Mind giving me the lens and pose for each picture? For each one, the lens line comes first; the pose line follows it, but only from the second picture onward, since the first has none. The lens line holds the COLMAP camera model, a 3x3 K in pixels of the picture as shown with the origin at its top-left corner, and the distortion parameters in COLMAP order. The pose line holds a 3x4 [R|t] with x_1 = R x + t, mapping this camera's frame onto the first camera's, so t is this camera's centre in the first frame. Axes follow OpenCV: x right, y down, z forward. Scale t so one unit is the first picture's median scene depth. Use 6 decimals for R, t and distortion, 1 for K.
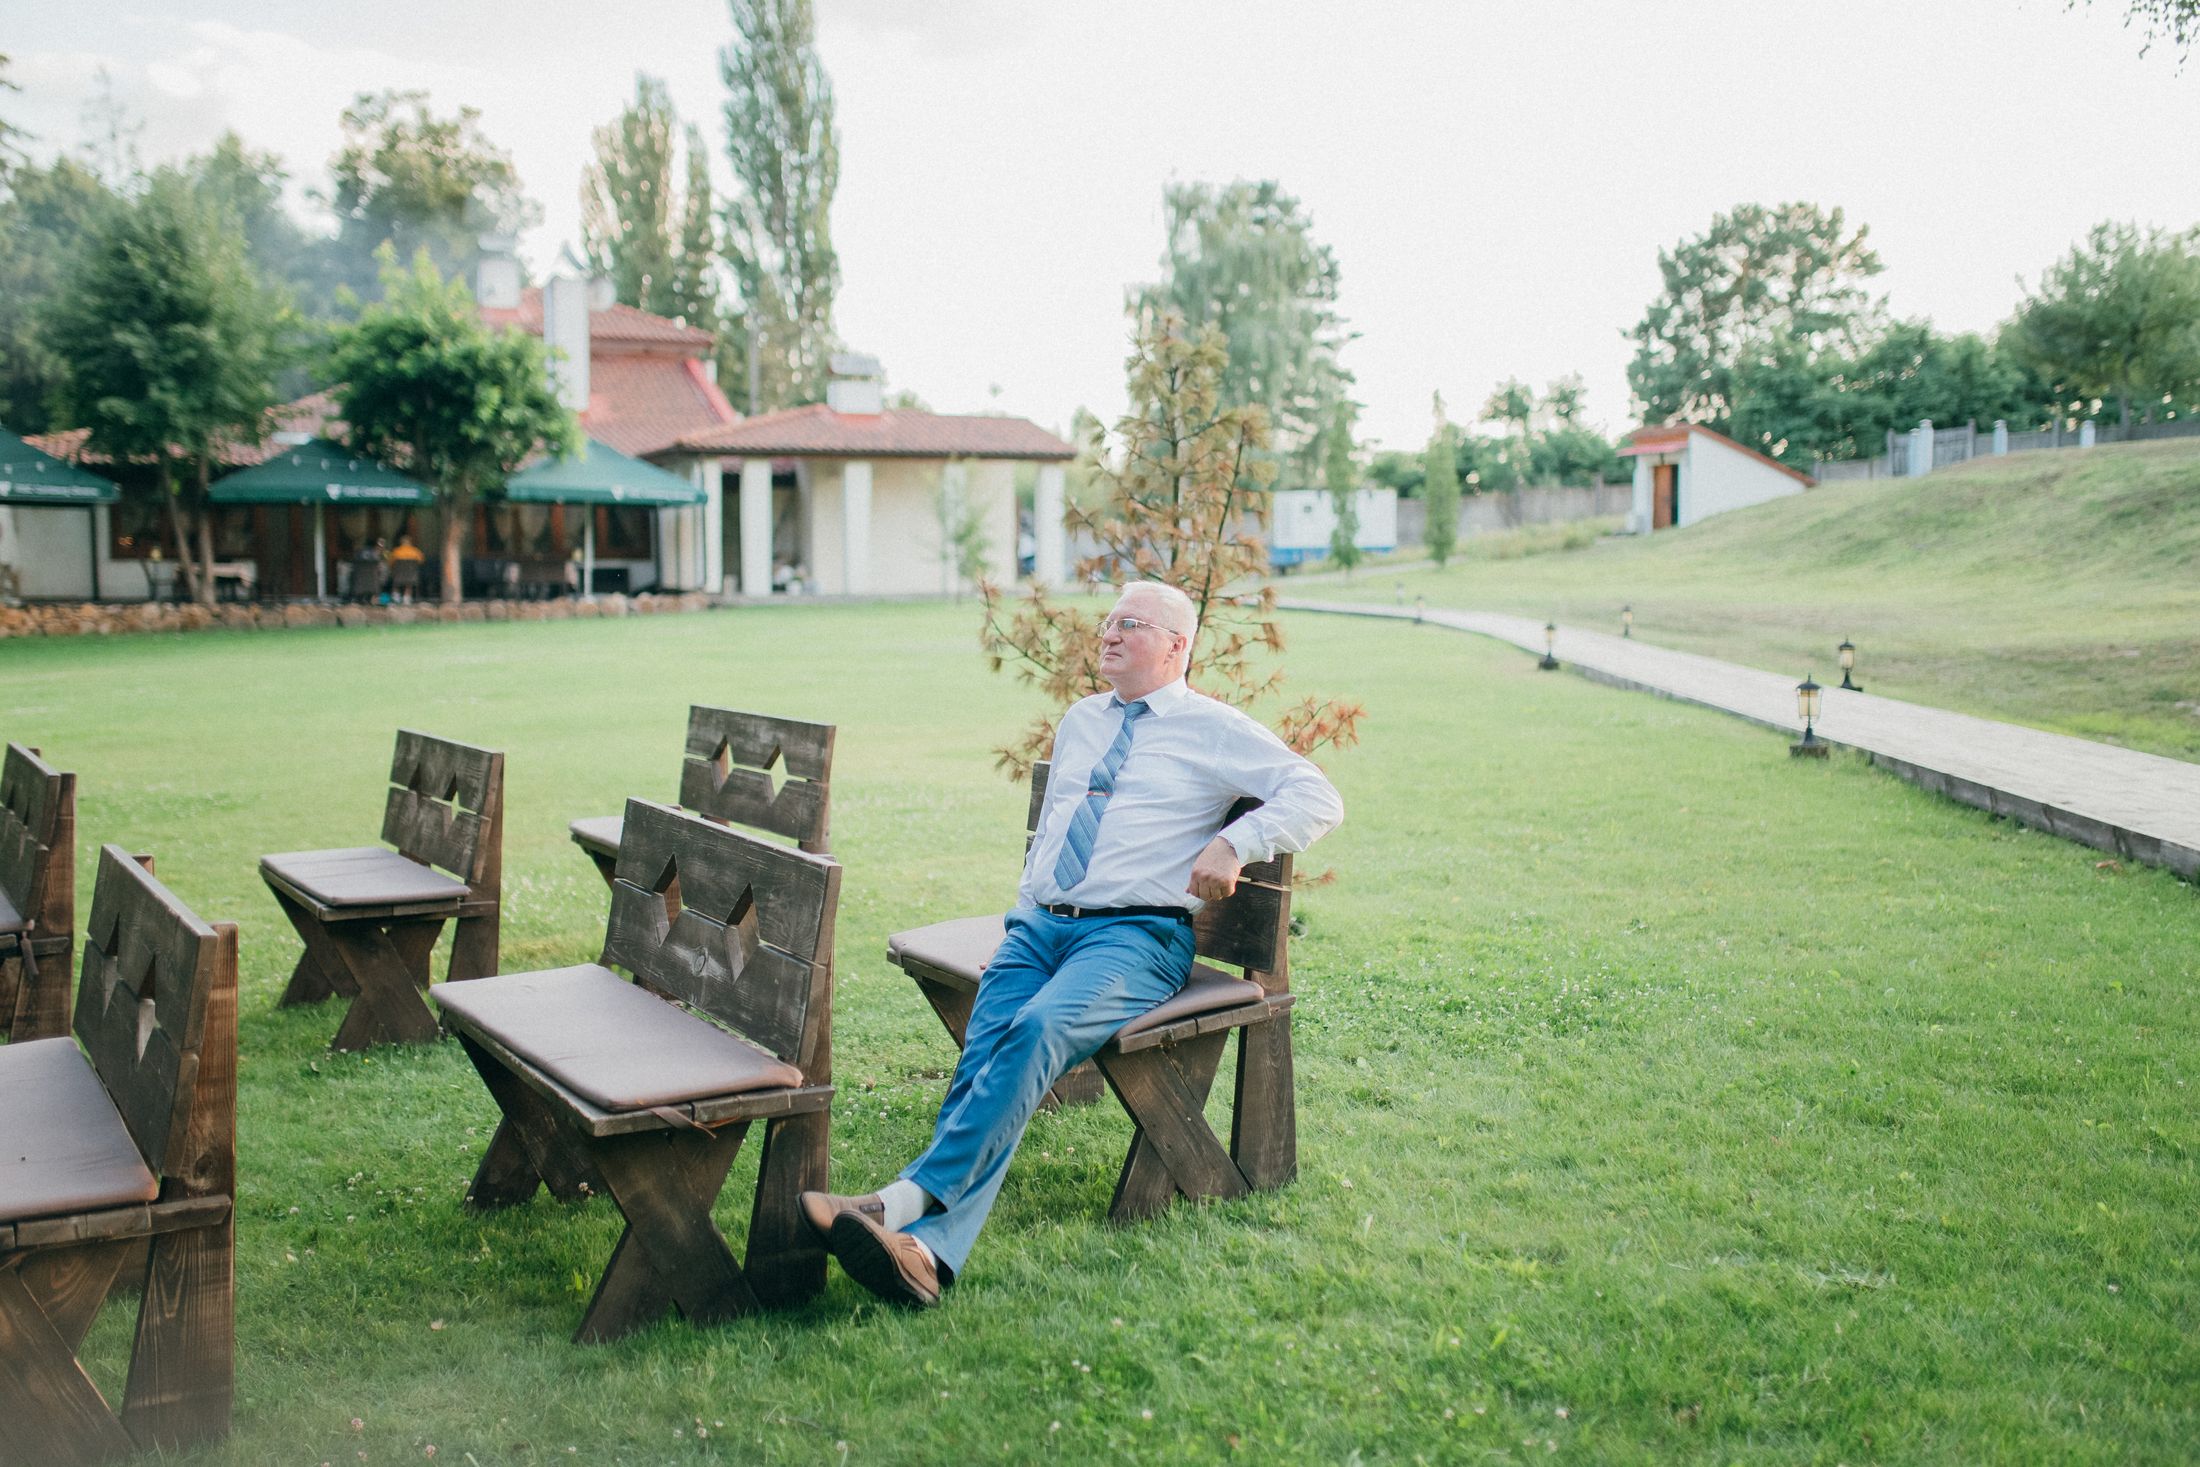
lens RADIAL K [[2161.5, 0, 1100.0], [0, 2161.5, 733.5], [0, 0, 1]] dist [-0.006661, -0.002212]
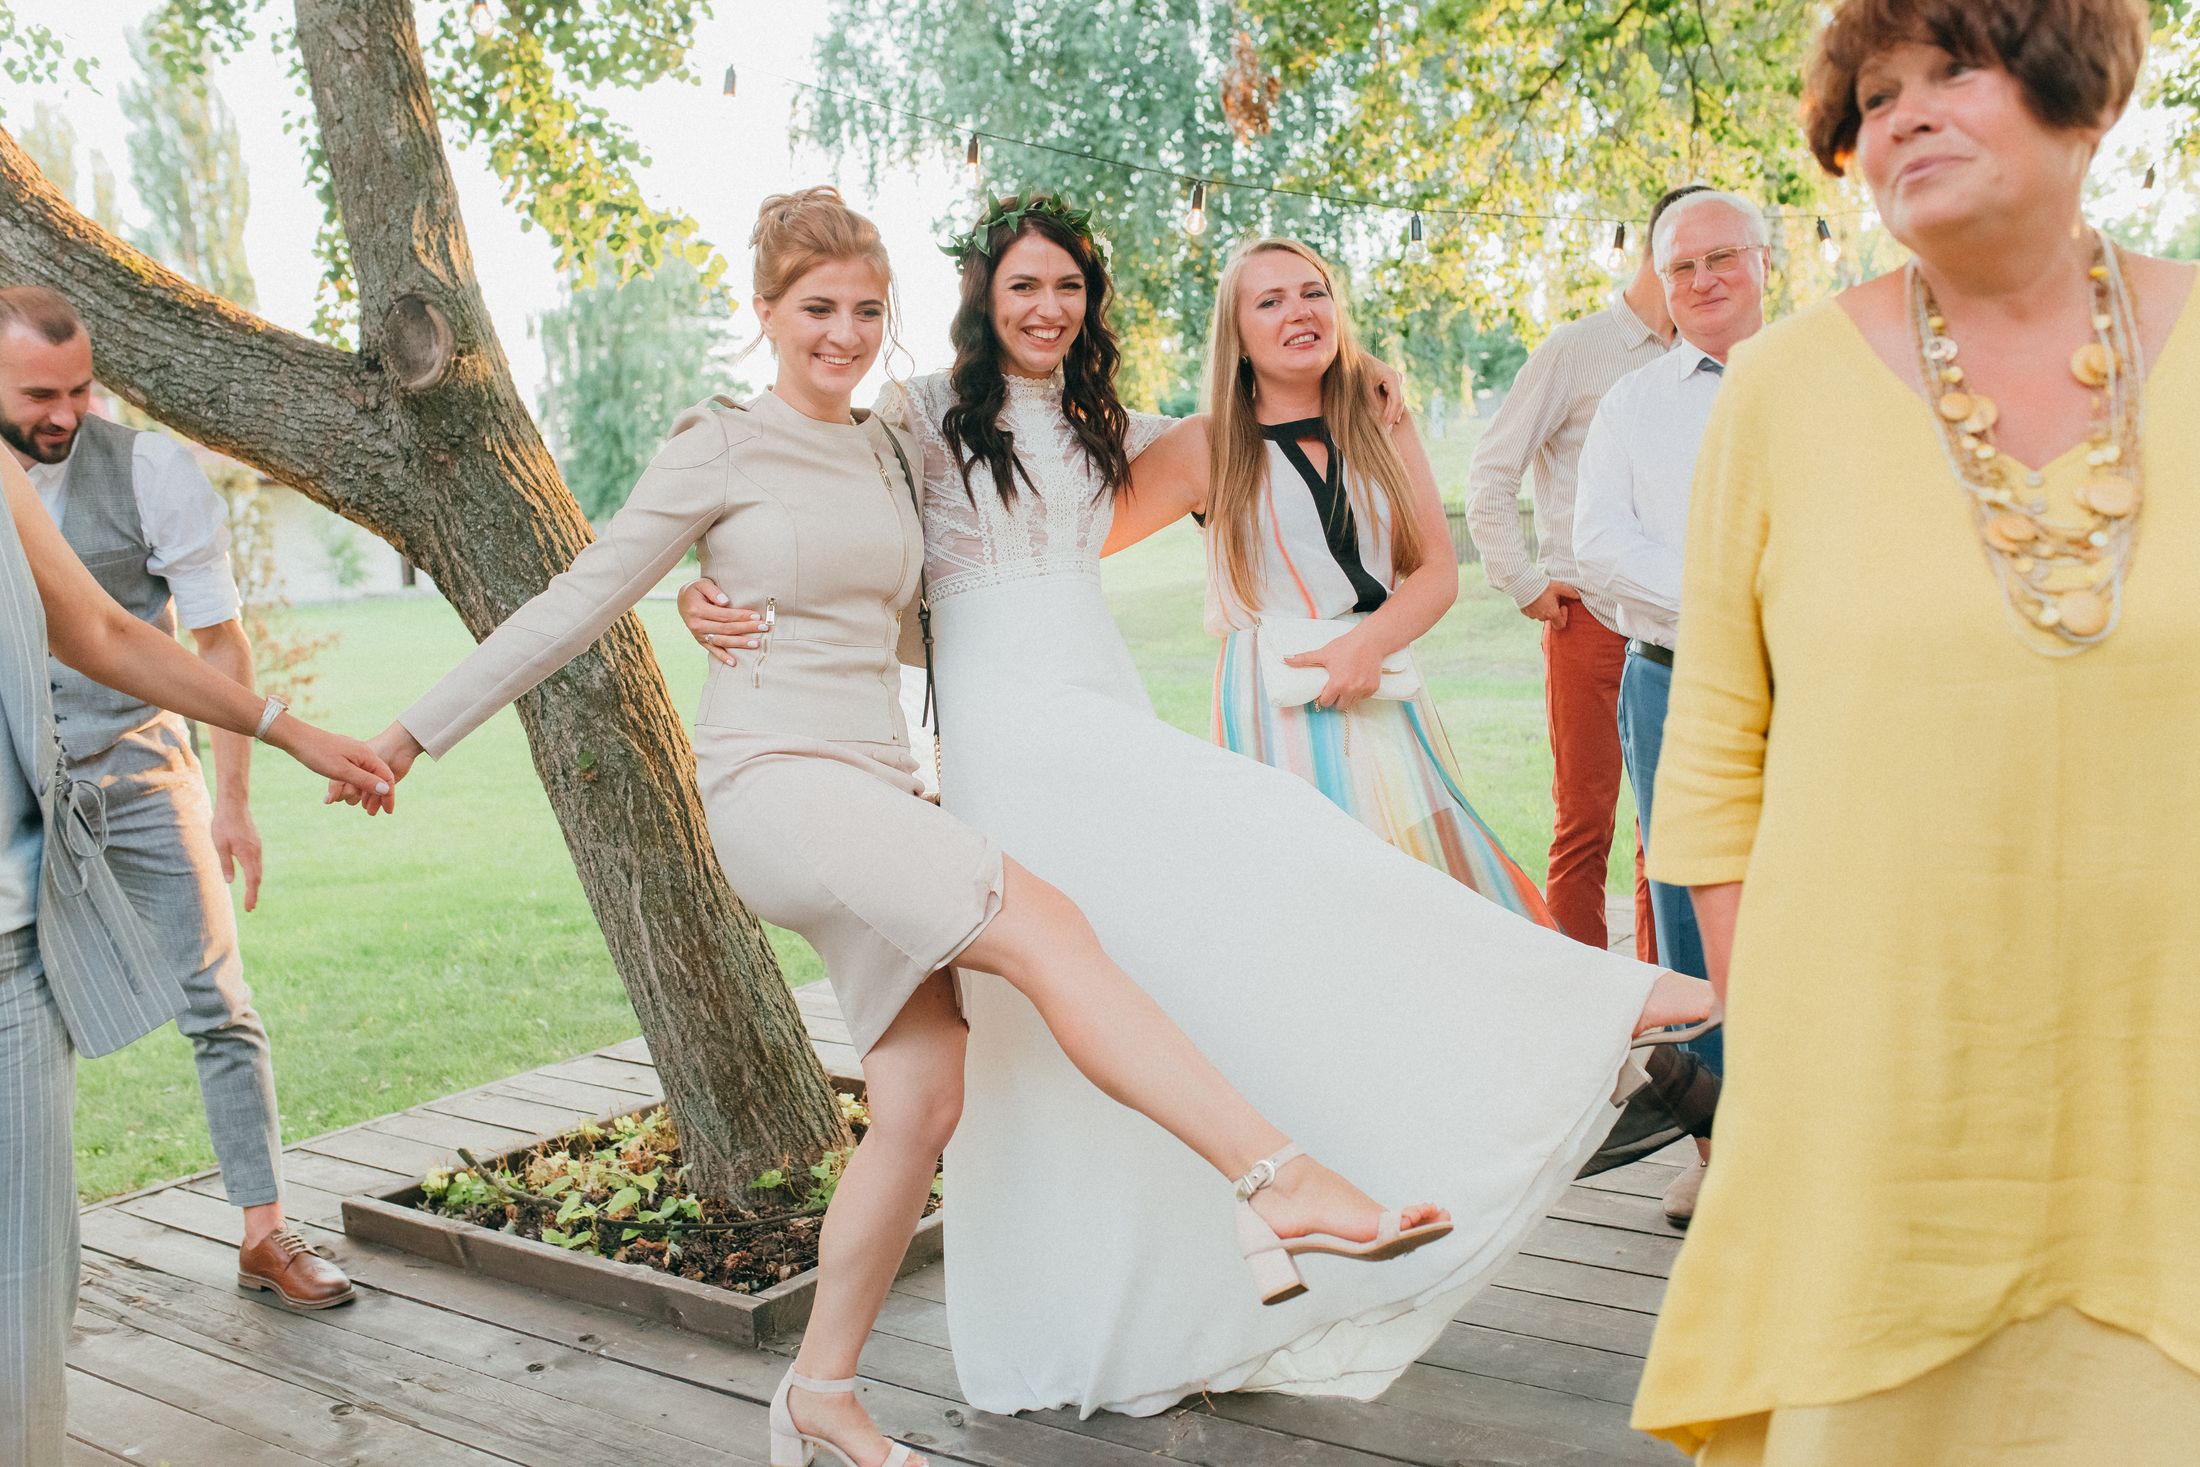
lens RADIAL K [[2153.9, 0, 1104.6], [0, 2153.9, 714.4], [0, 0, 1]] dist [-0.046630, 0.095136]
pose [[0.971744, -0.064385, 0.227084, 0.036001], [0.065835, 0.997830, 0.001192, 0.011074], [-0.226668, 0.013792, 0.973874, -0.102913]]
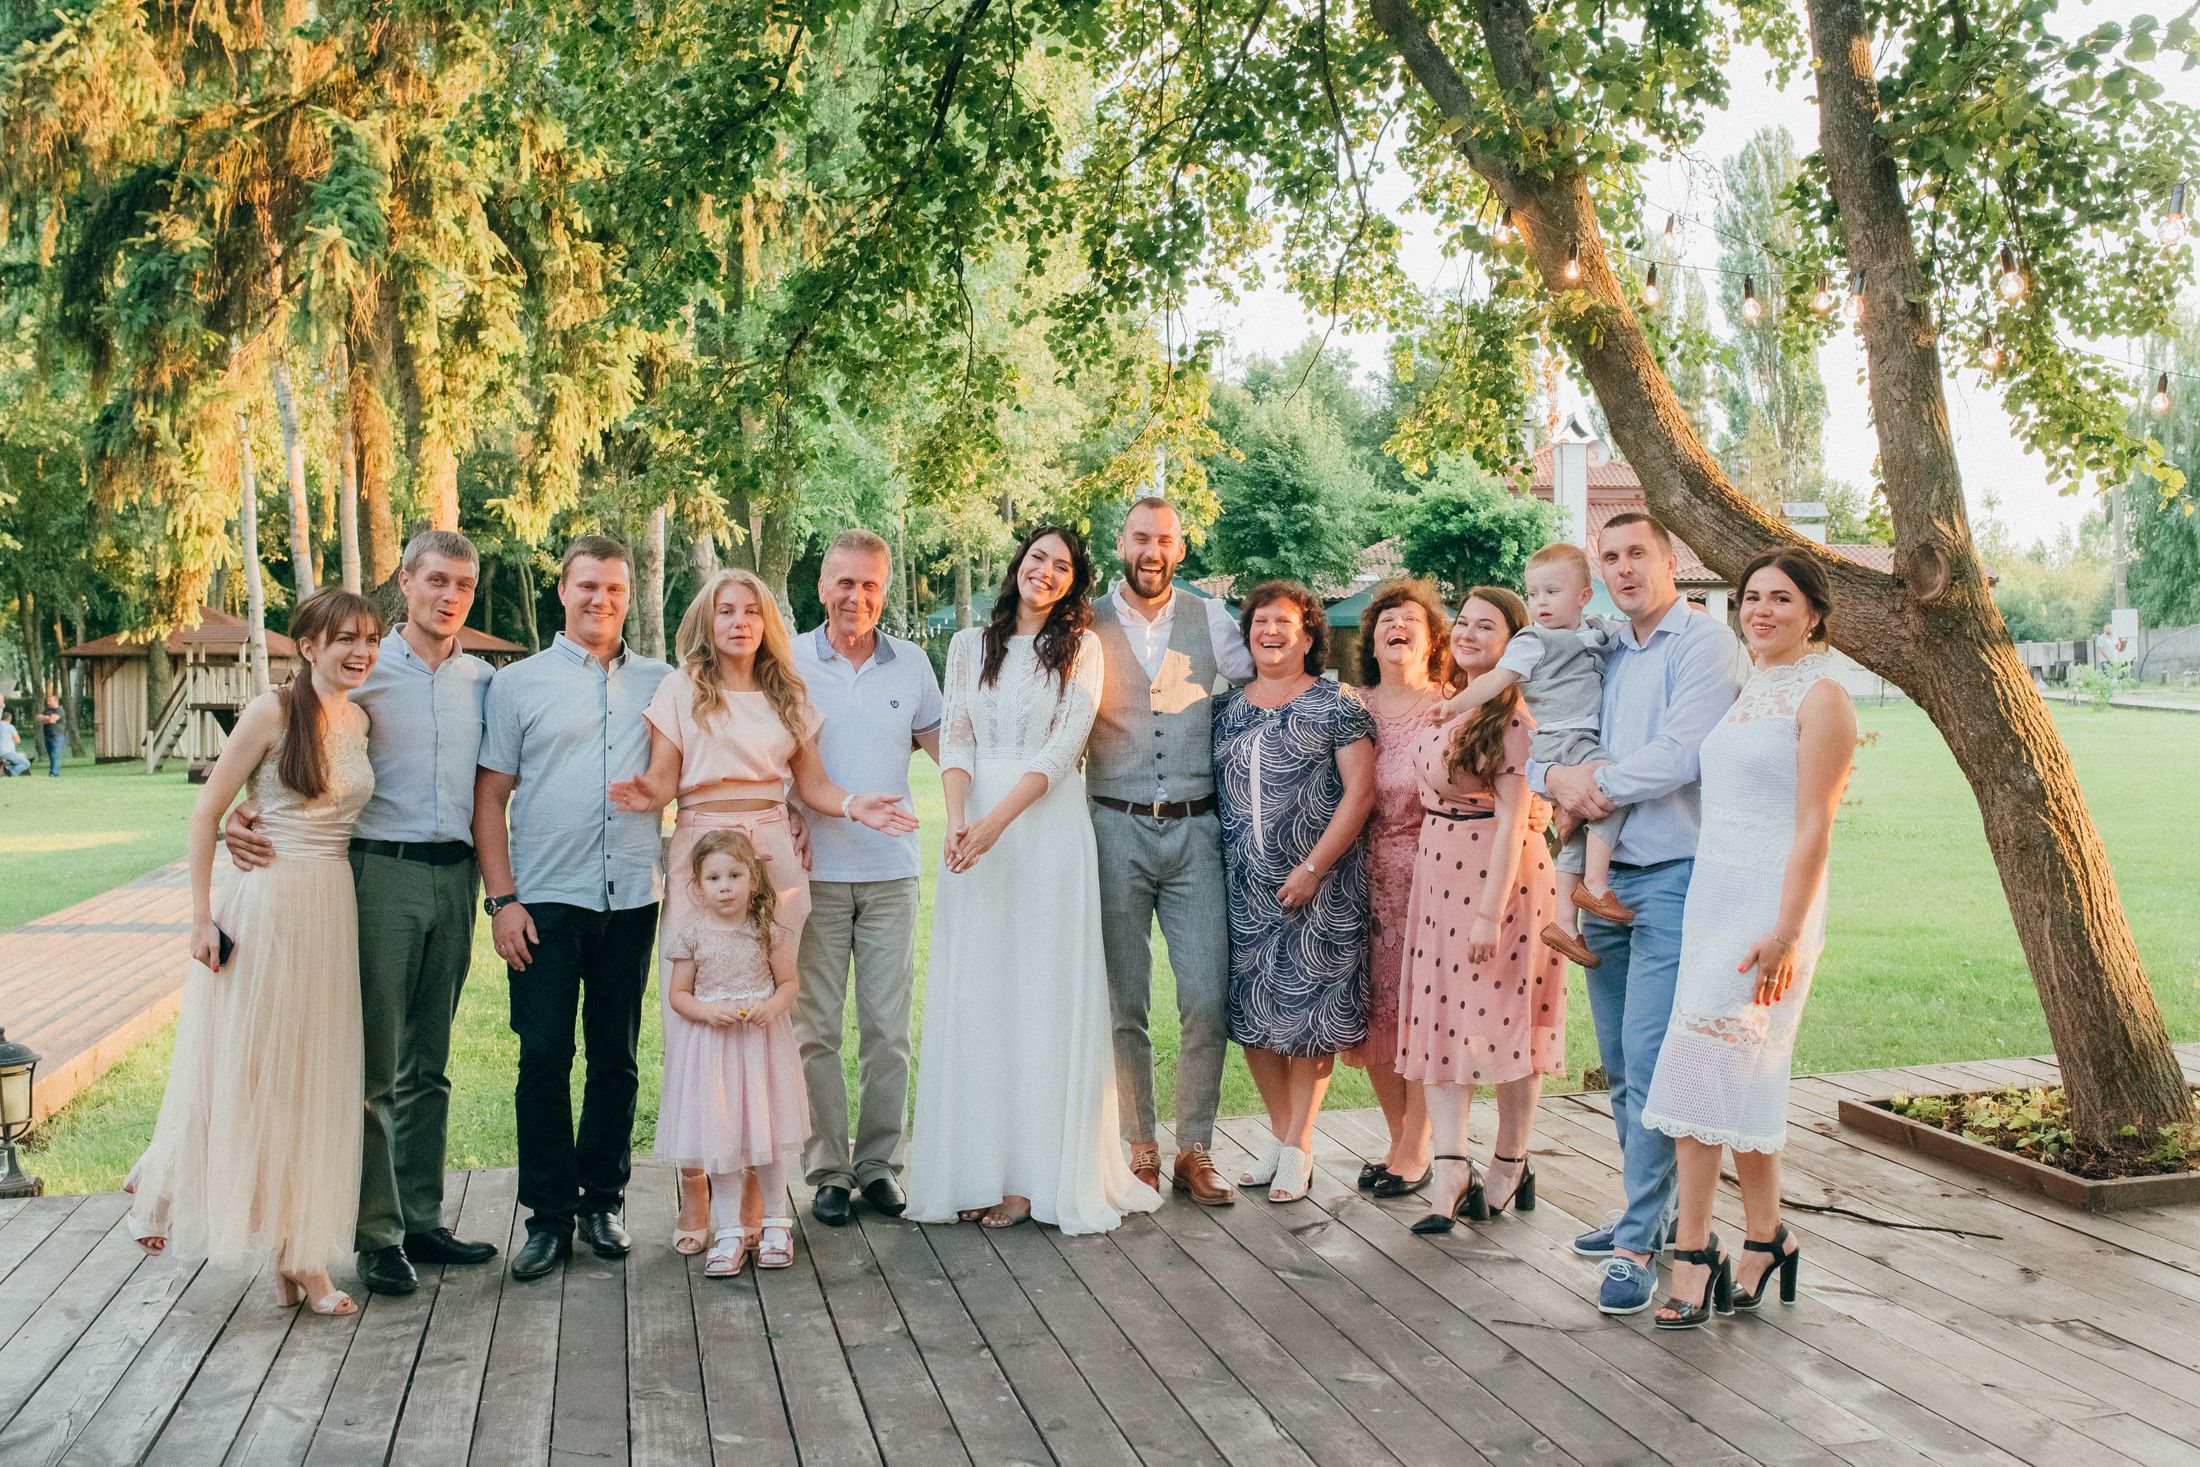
lens RADIAL K [[2153.9, 0, 1104.6], [0, 2153.9, 714.4], [0, 0, 1]] dist [-0.046630, 0.095136]
pose [[0.897791, 0.007856, -0.440352, 0.043423], [-0.033516, 0.998160, -0.050525, 0.012955], [0.439145, 0.060120, 0.896402, -0.164520]]
